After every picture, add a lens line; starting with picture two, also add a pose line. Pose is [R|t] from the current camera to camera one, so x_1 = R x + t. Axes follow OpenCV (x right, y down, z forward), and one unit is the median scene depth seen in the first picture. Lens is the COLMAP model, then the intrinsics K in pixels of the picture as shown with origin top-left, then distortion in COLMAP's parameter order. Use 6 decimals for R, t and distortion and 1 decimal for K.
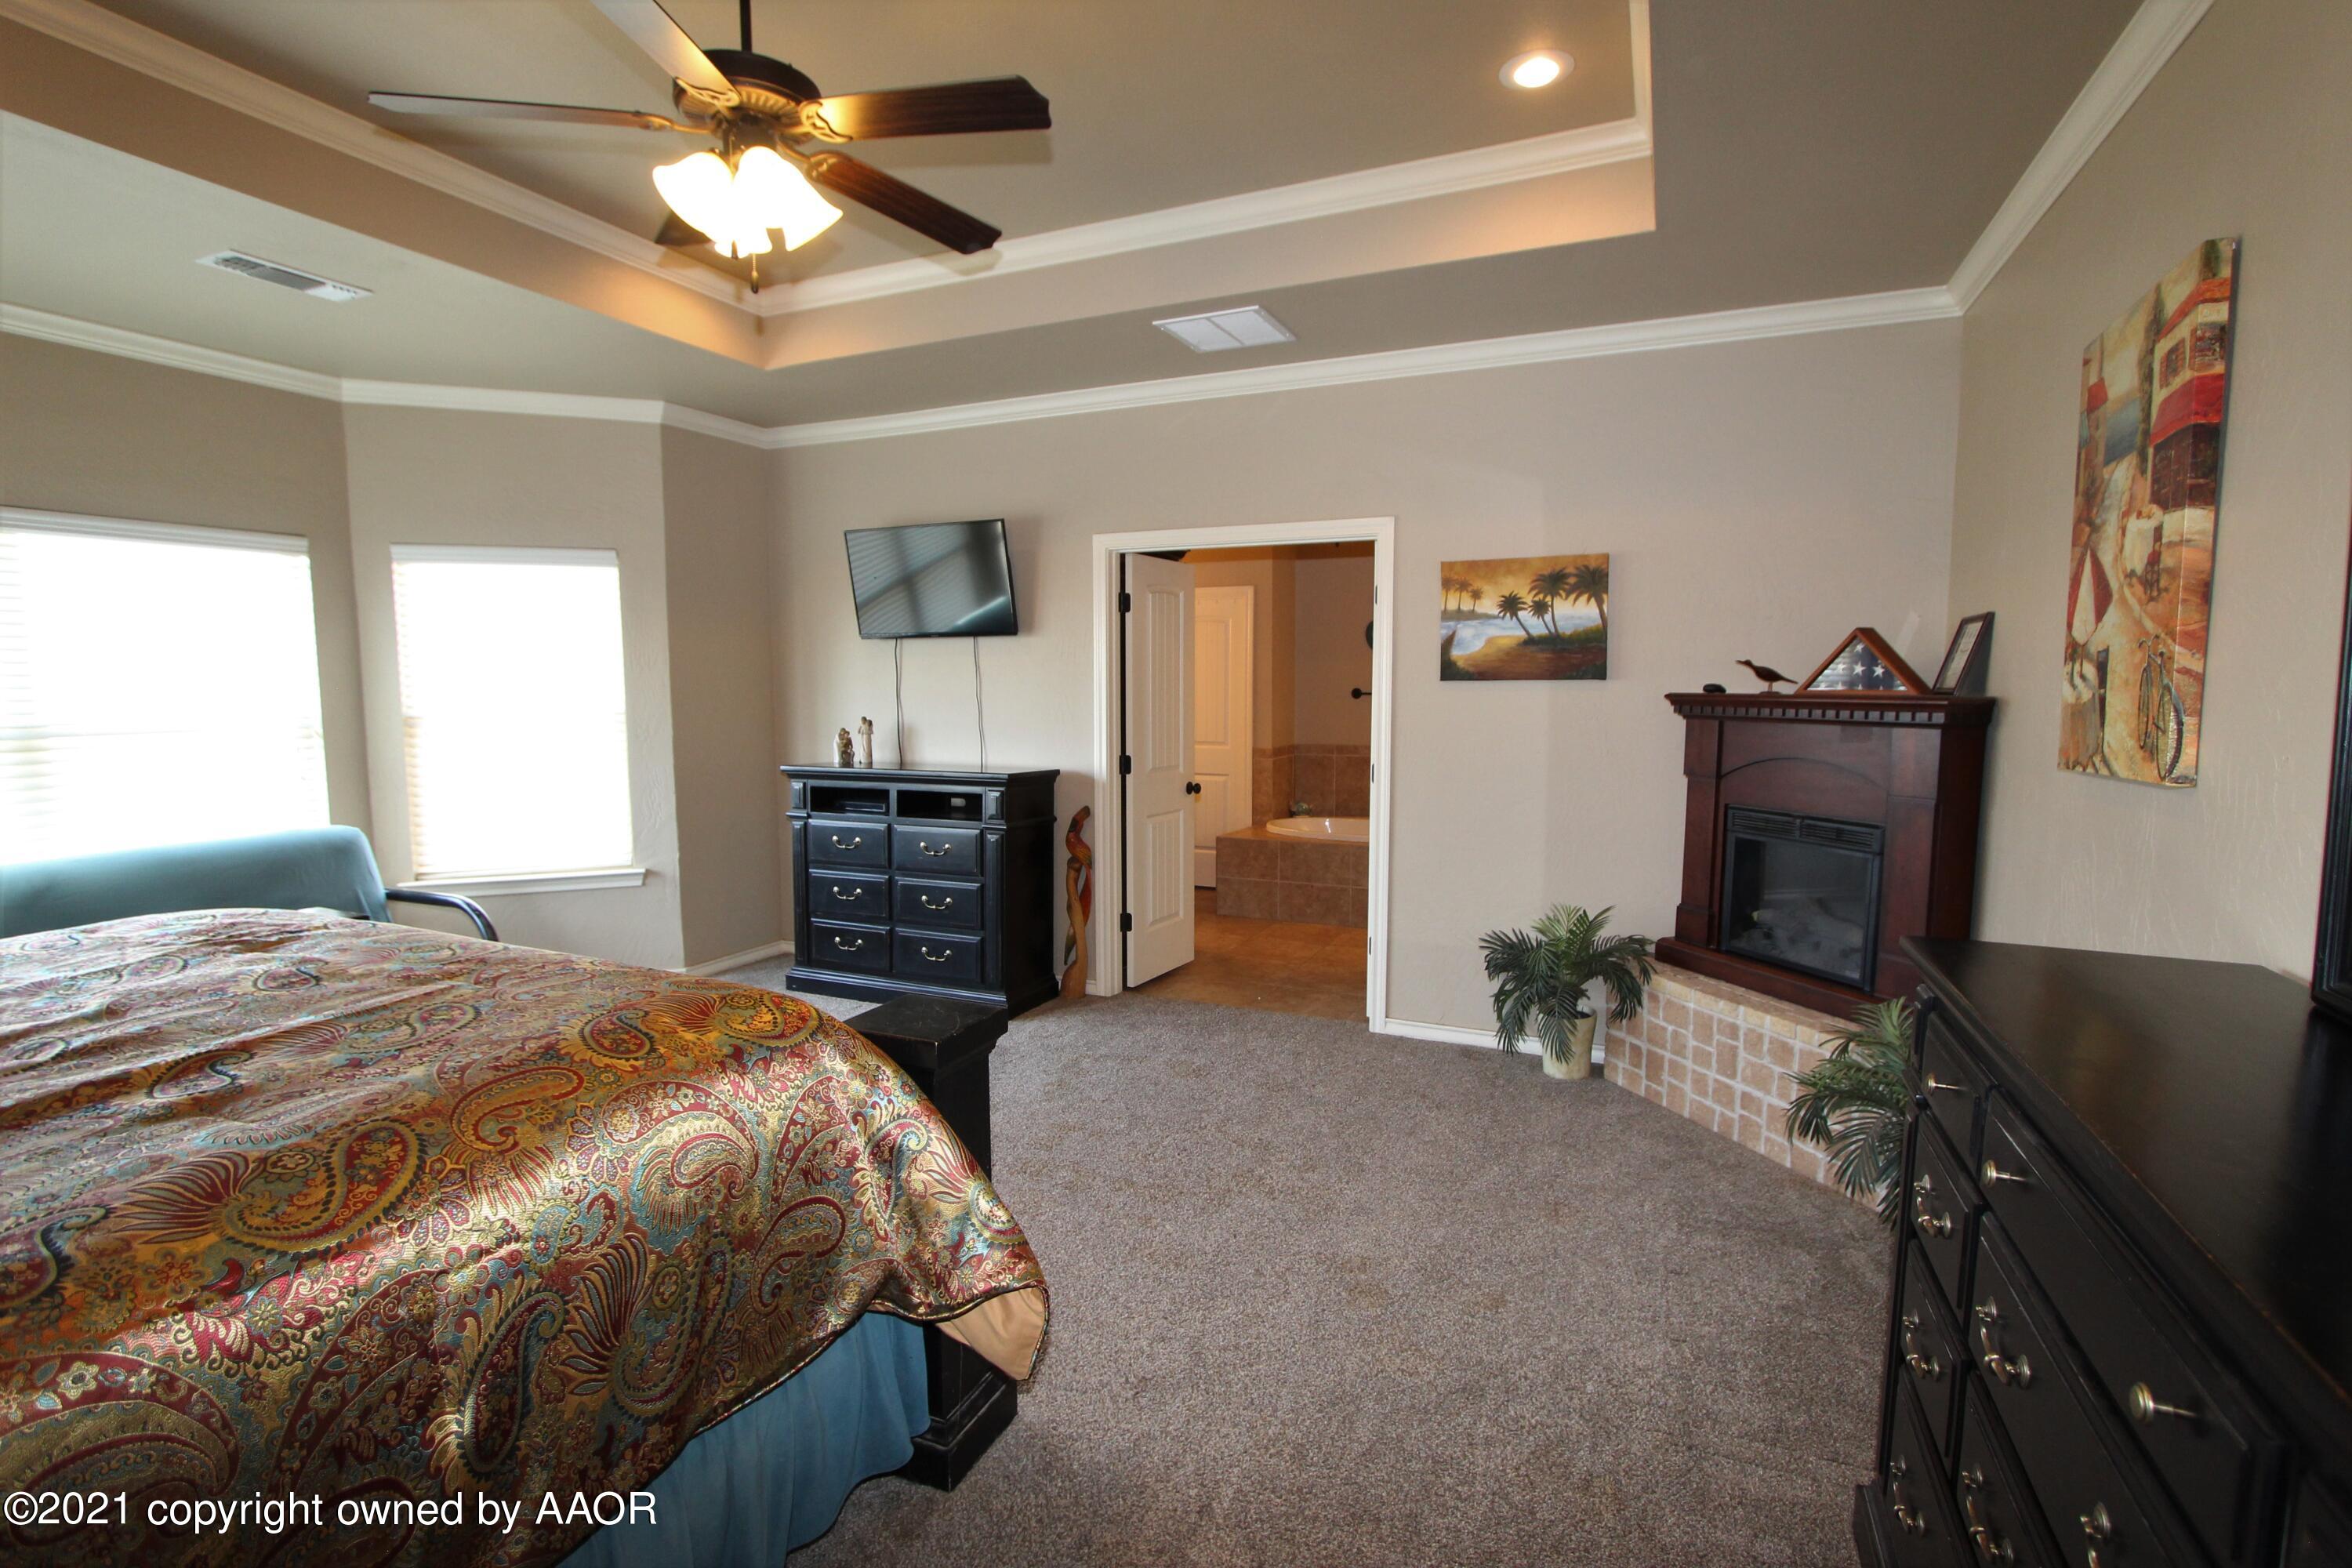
lens RADIAL K [[1091.3, 0, 1186.2], [0, 1091.3, 798.5], [0, 0, 1]] dist [-0.015460, 0.001034]
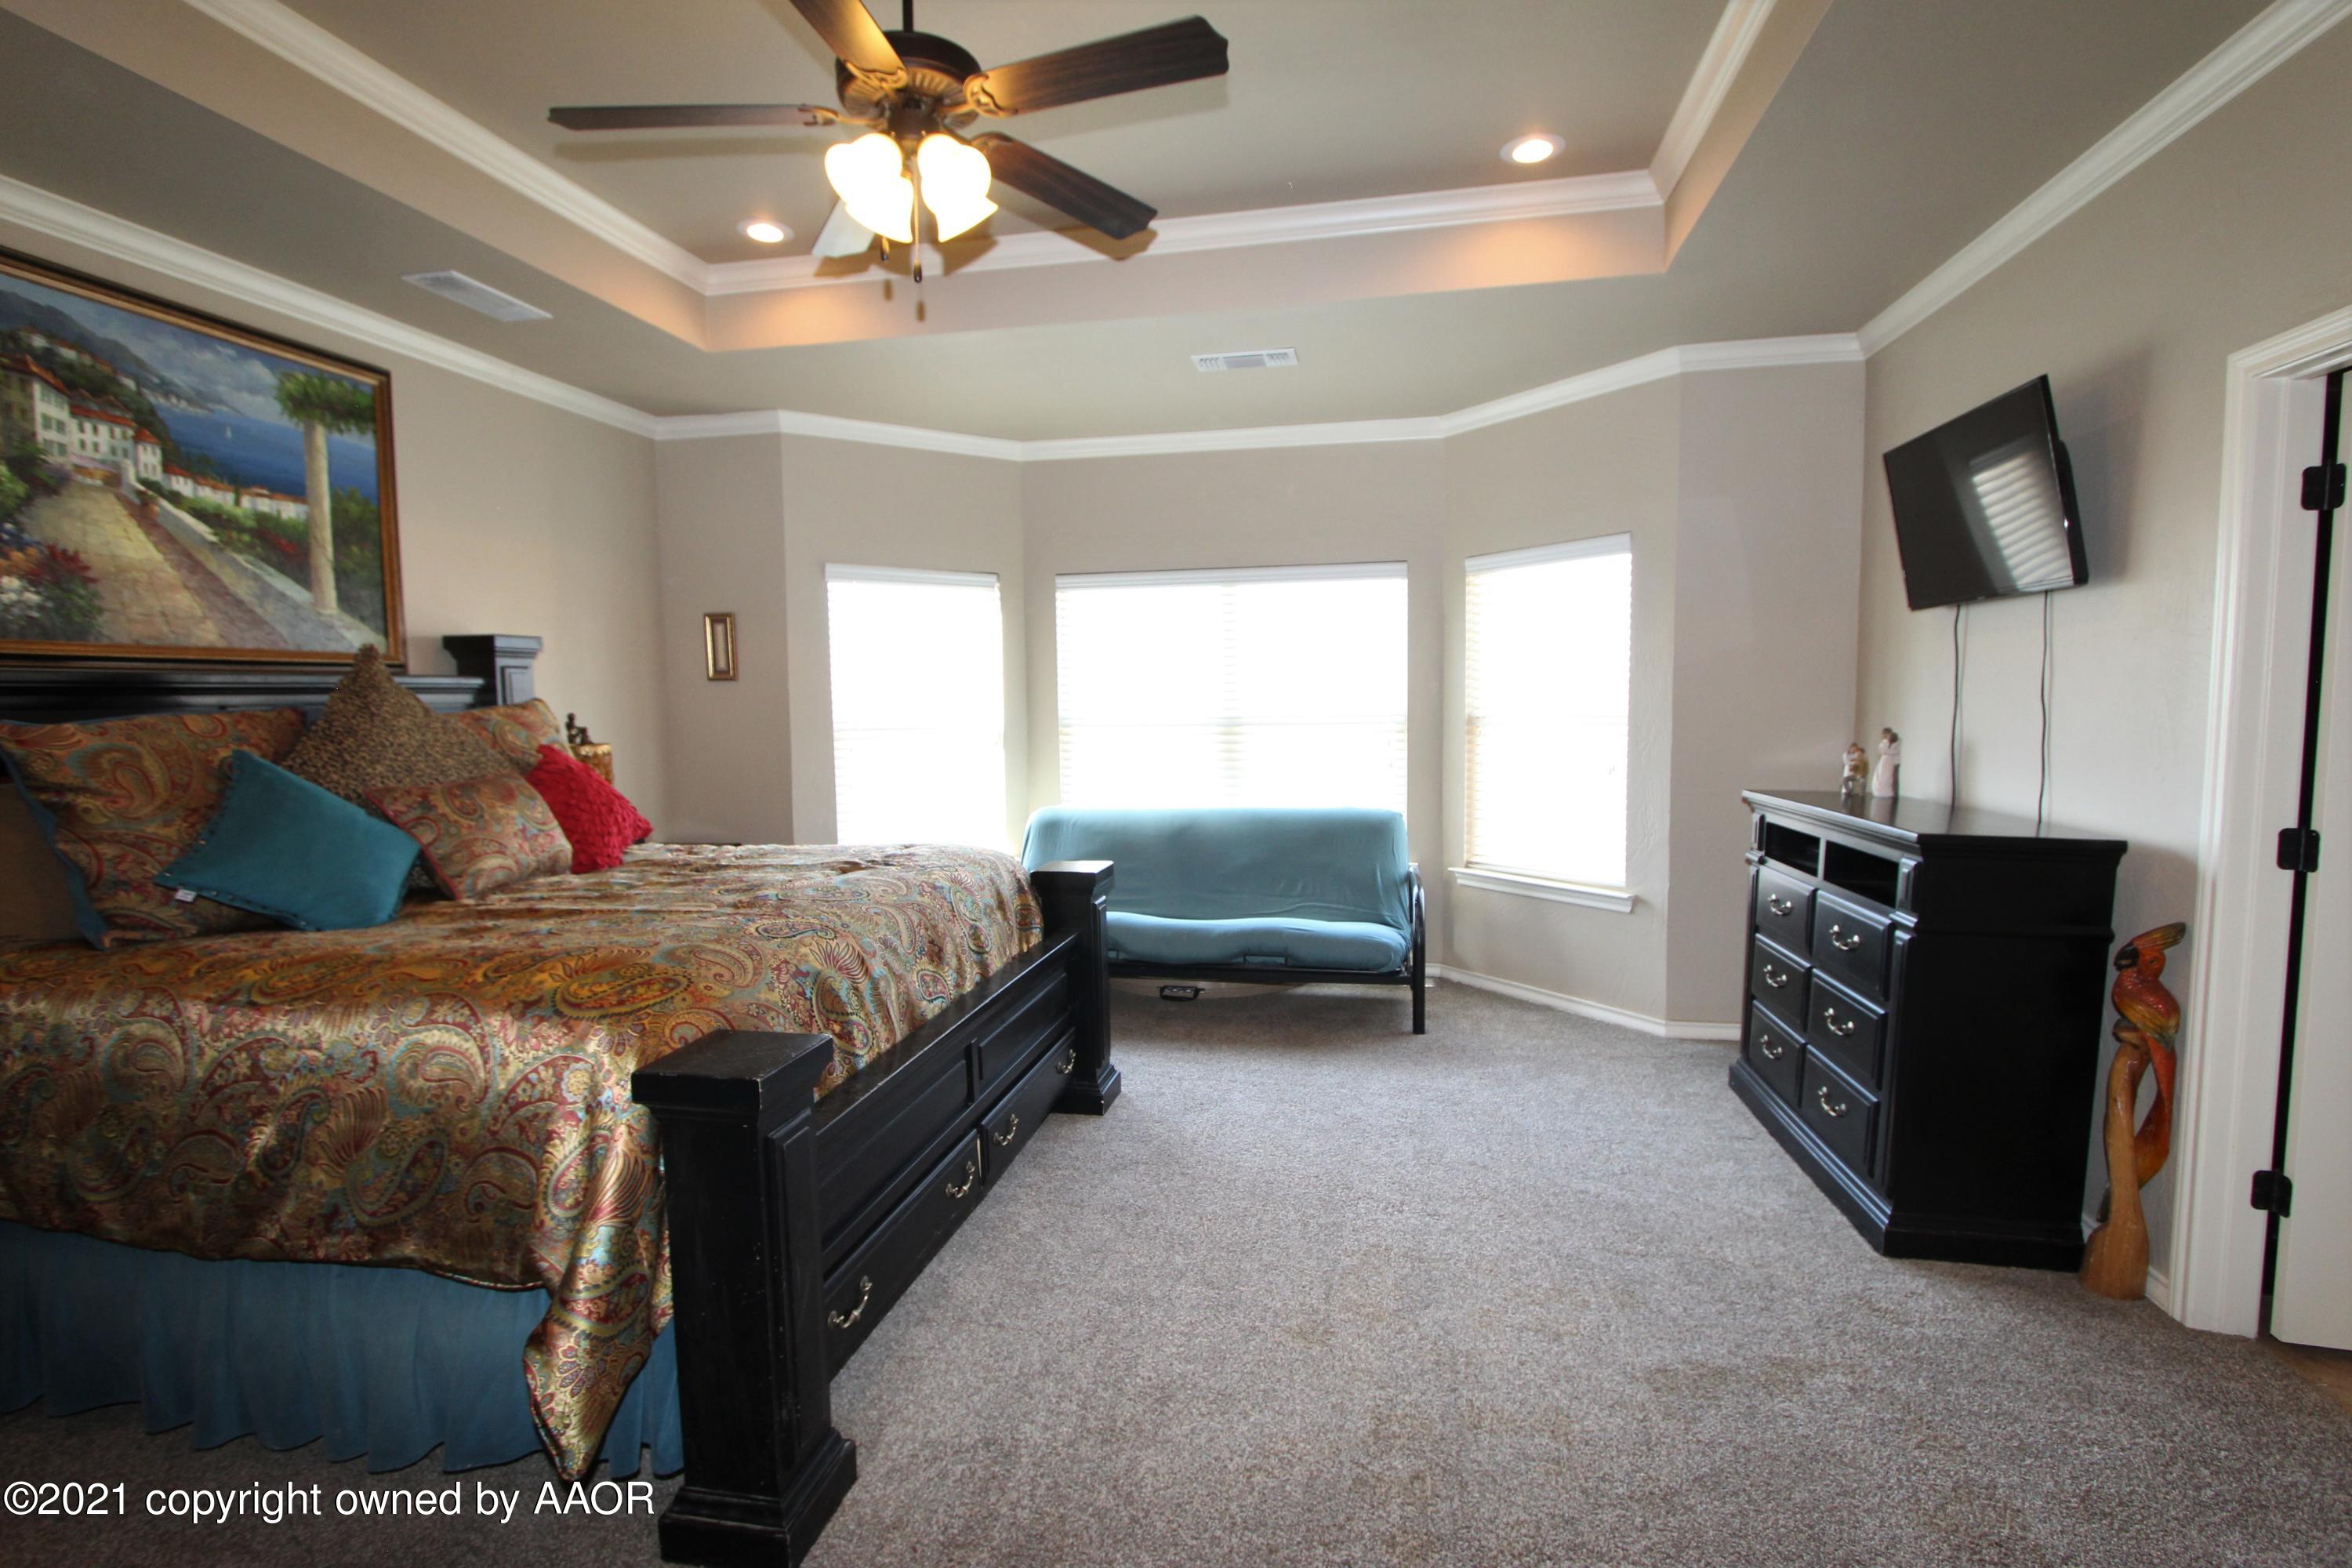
lens RADIAL K [[1091.3, 0, 1177.0], [0, 1091.3, 794.3], [0, 0, 1]] dist [-0.015460, 0.001034]
pose [[0.208372, 0.083227, -0.974502, 0.411600], [-0.088910, 0.993859, 0.065870, -0.061691], [0.974000, 0.072917, 0.214493, 0.681587]]
